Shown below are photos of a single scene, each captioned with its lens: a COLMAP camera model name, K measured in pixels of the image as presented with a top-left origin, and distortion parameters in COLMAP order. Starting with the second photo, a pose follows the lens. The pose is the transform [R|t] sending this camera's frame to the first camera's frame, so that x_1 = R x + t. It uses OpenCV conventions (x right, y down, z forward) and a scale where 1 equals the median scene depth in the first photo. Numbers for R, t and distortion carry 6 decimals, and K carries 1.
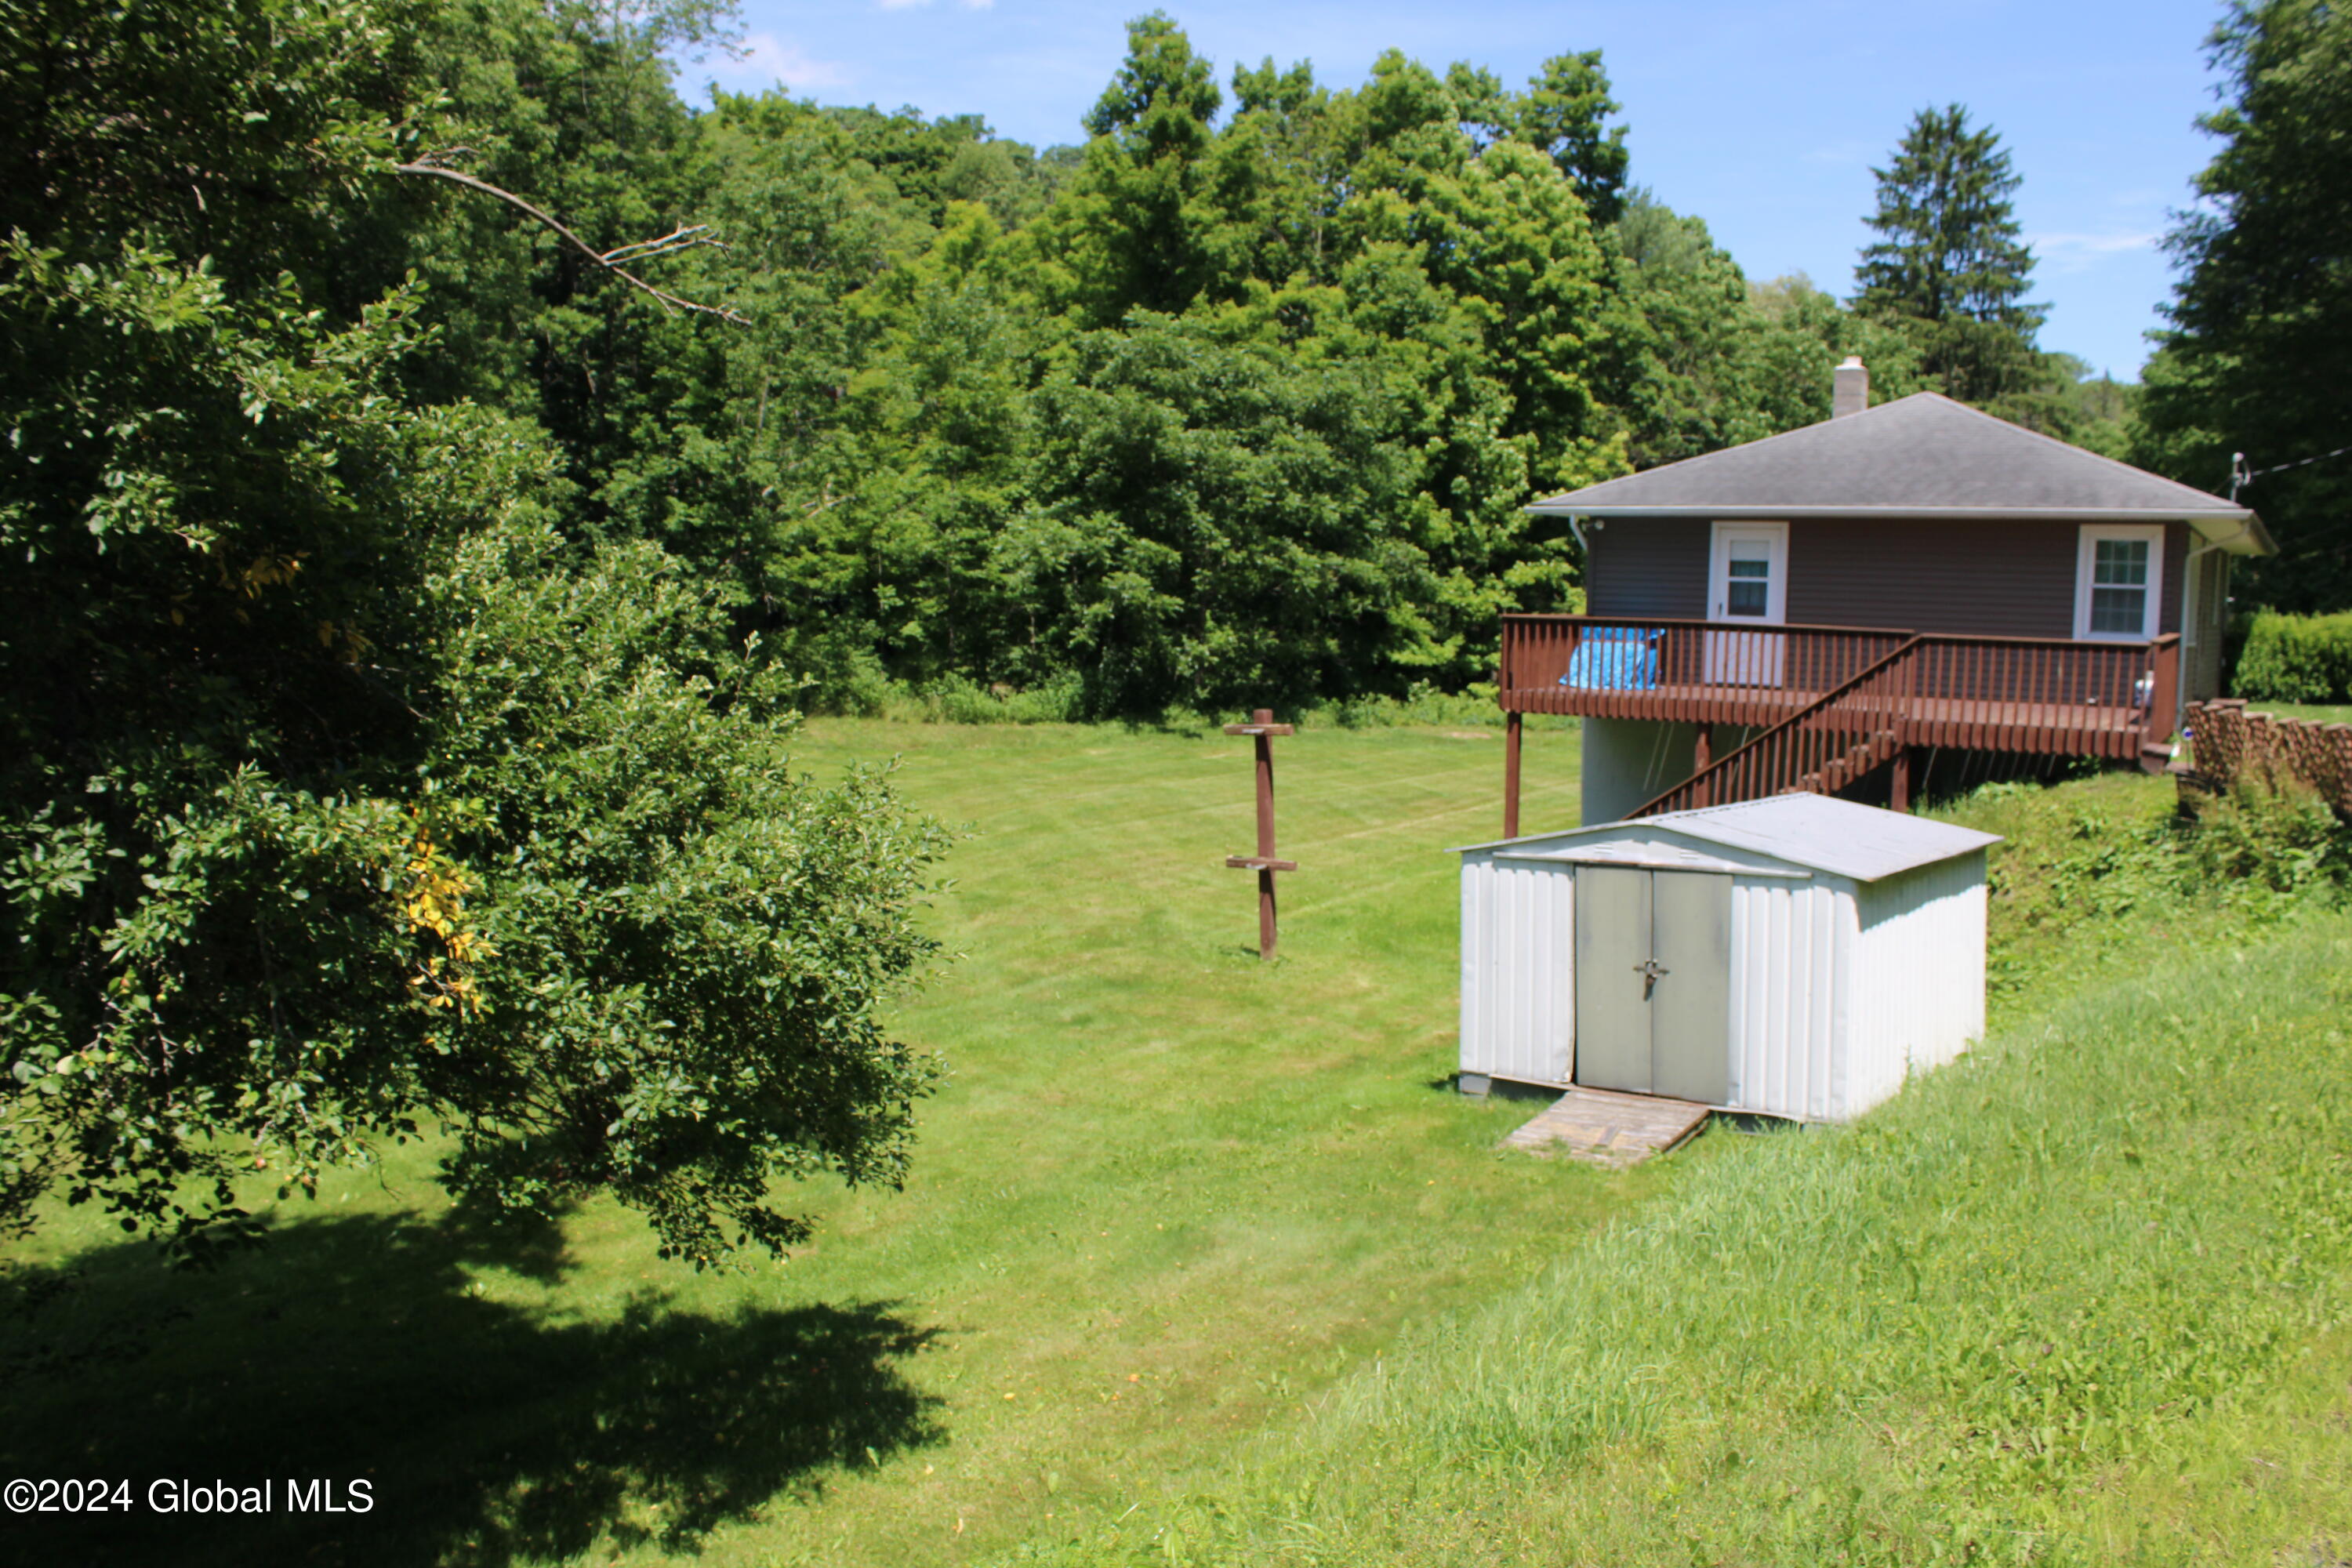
lens RADIAL K [[2008.1, 0, 1176.0], [0, 2008.1, 784.0], [0, 0, 1]] dist [-0.192228, 0.232137]
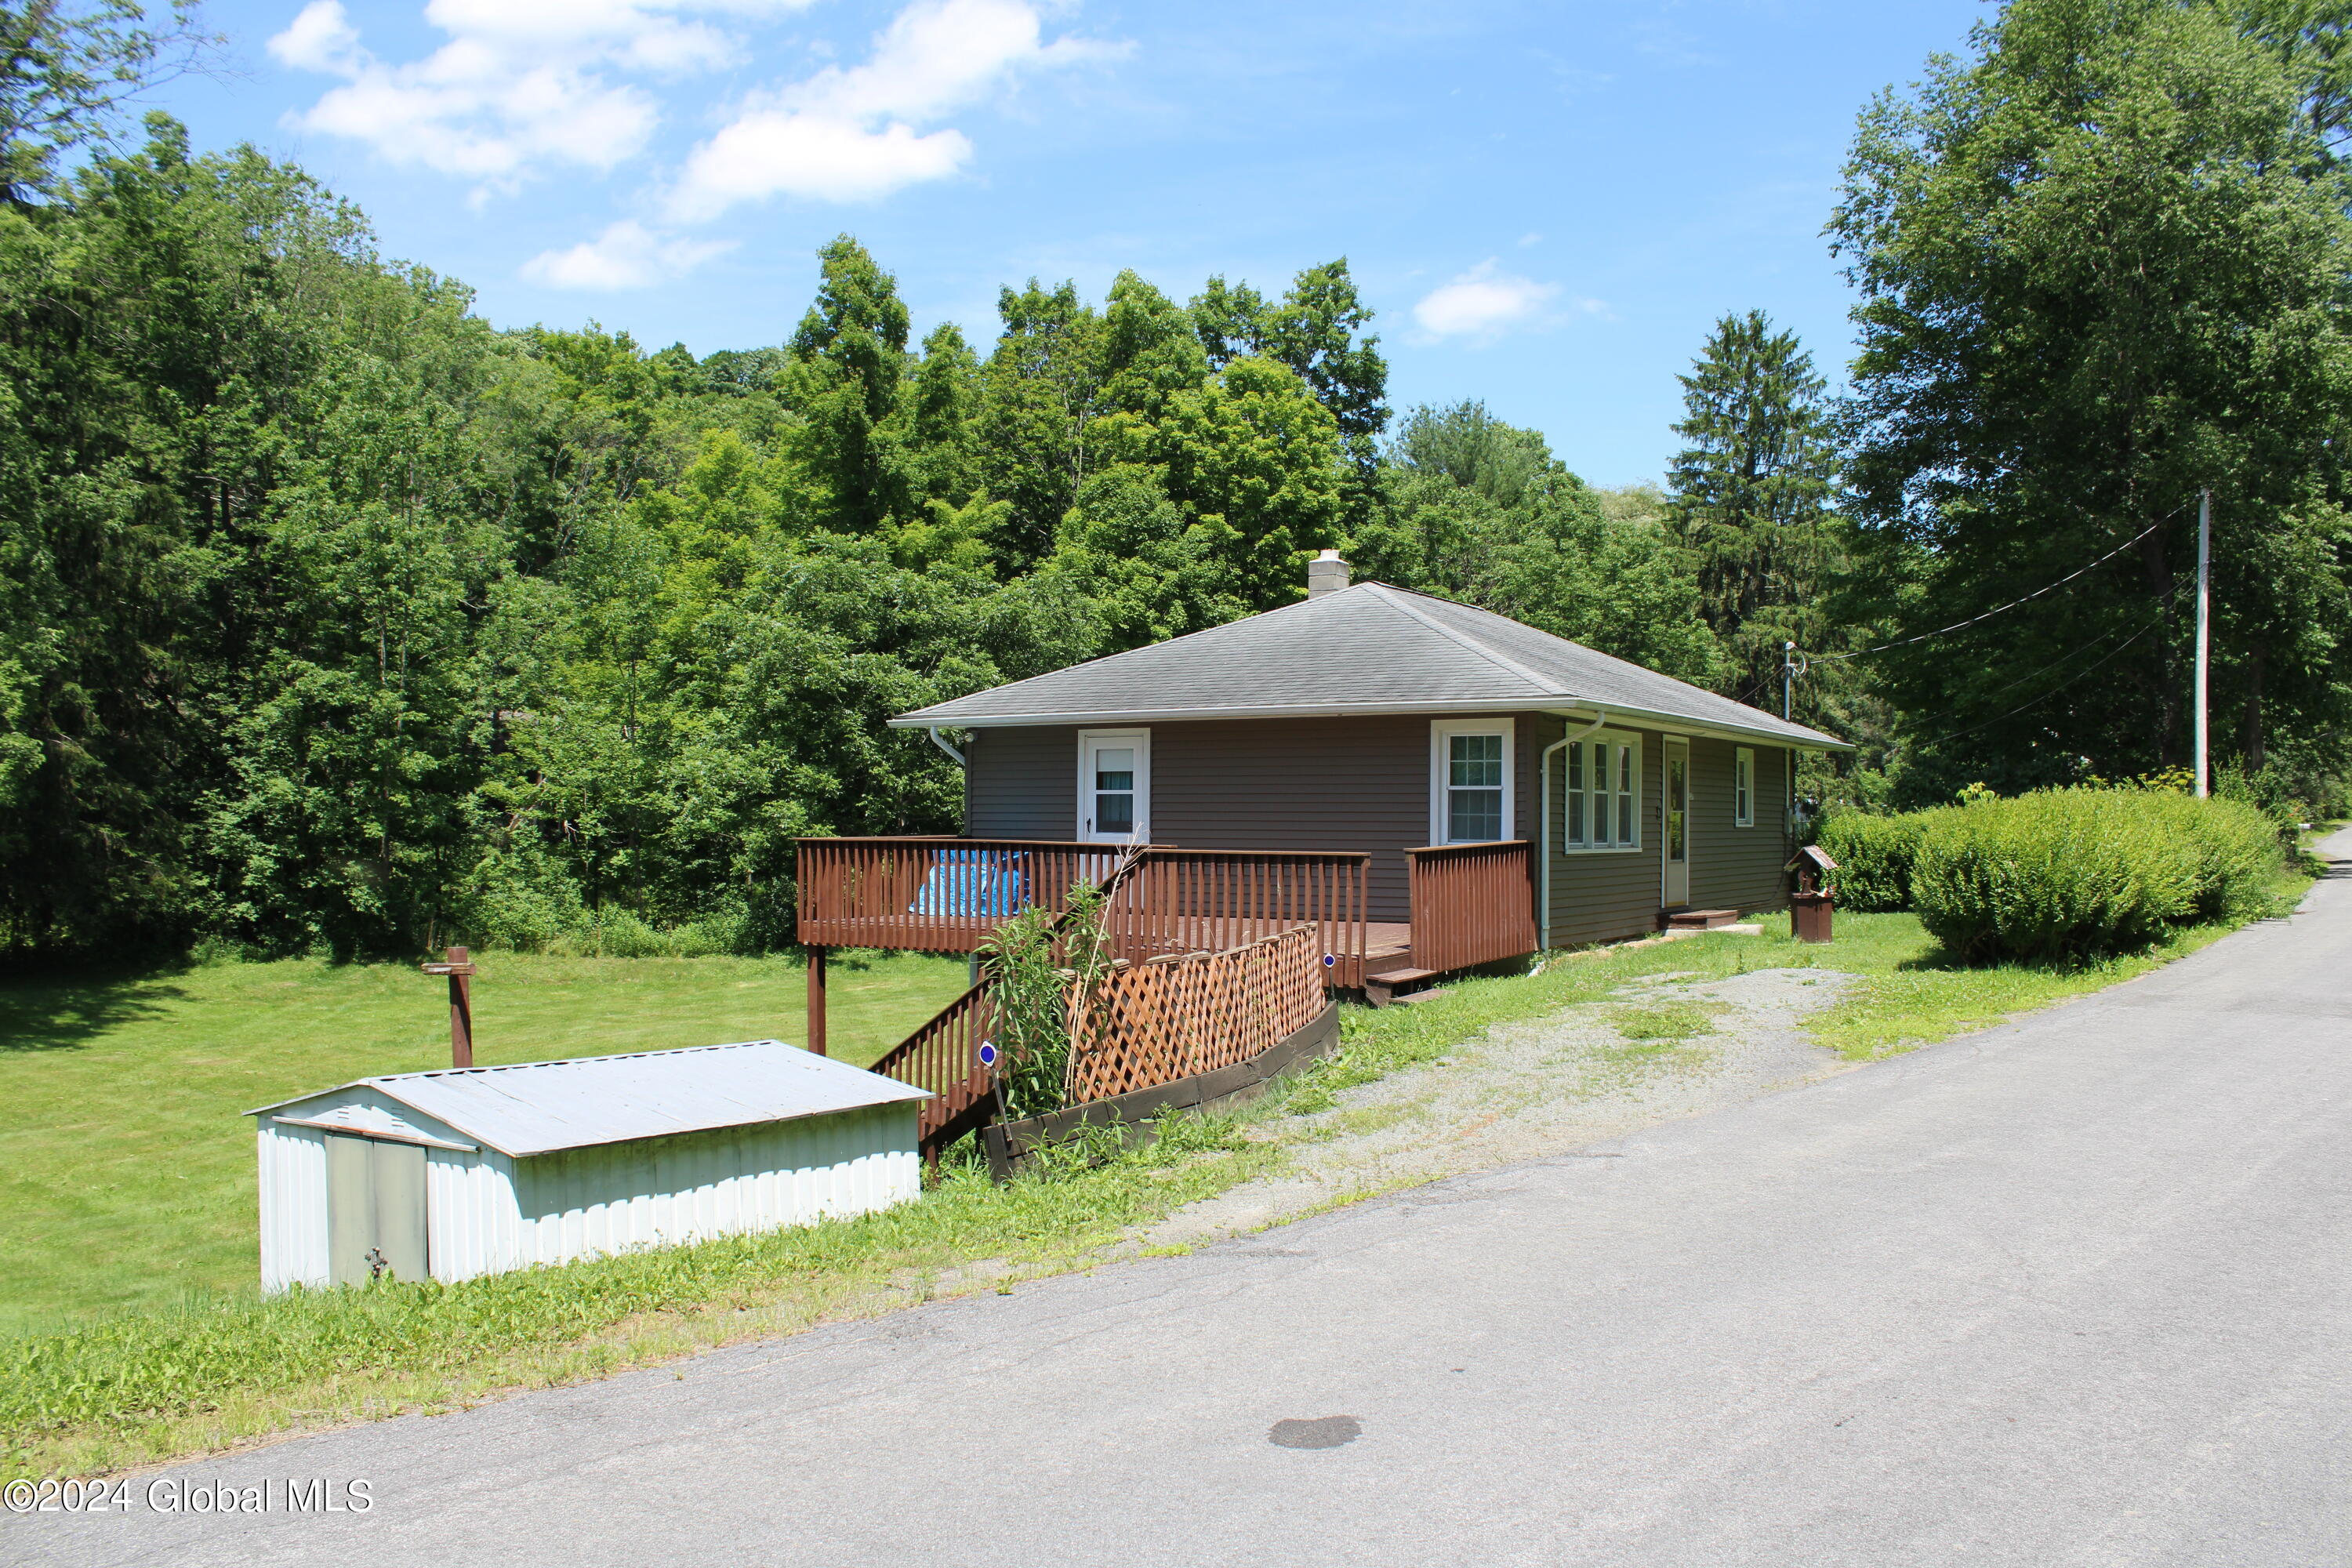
lens RADIAL K [[1955.5, 0, 1176.0], [0, 1955.5, 784.0], [0, 0, 1]] dist [-0.102283, 0.000355]
pose [[0.999702, -0.018680, -0.015728, 0.272608], [0.016781, 0.993426, -0.113243, -0.003887], [0.017740, 0.112945, 0.993443, 0.087652]]
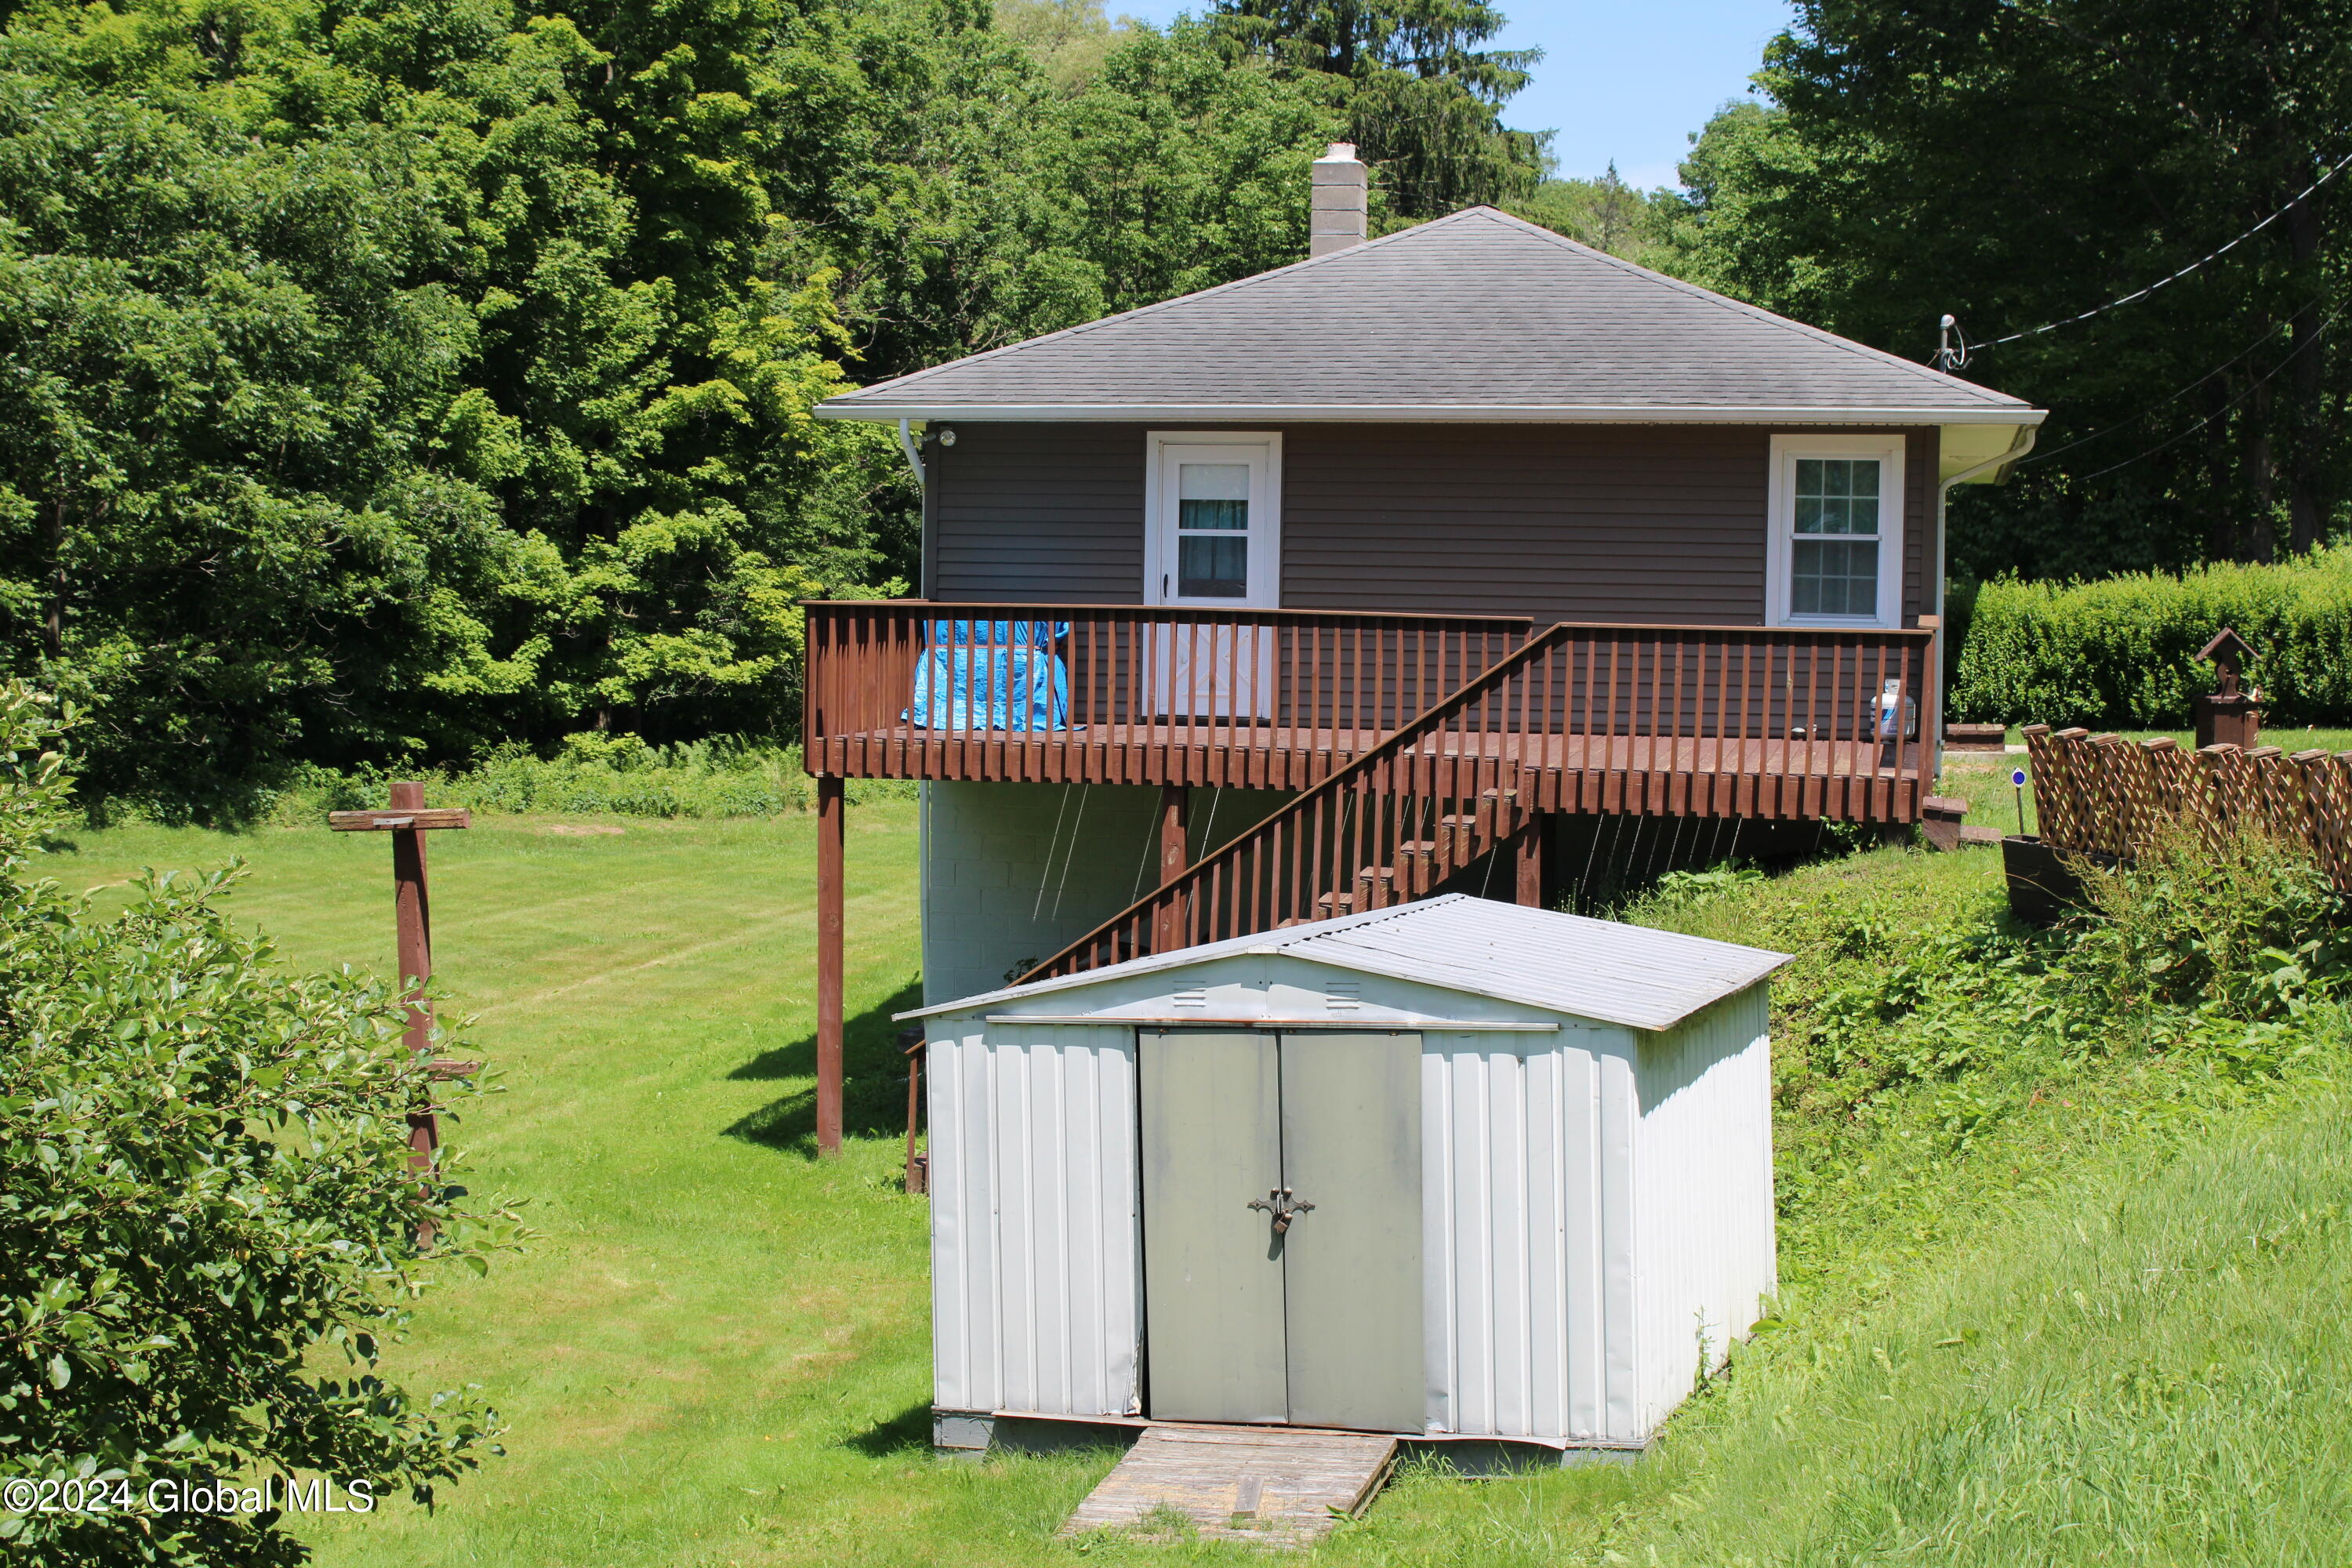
lens RADIAL K [[3786.3, 0, 1176.0], [0, 3786.3, 784.0], [0, 0, 1]] dist [-0.221058, 1.772356]
pose [[0.941611, -0.025643, 0.335724, -0.070875], [0.038766, 0.998721, -0.032445, 0.002700], [-0.334463, 0.043565, 0.941401, -0.011529]]
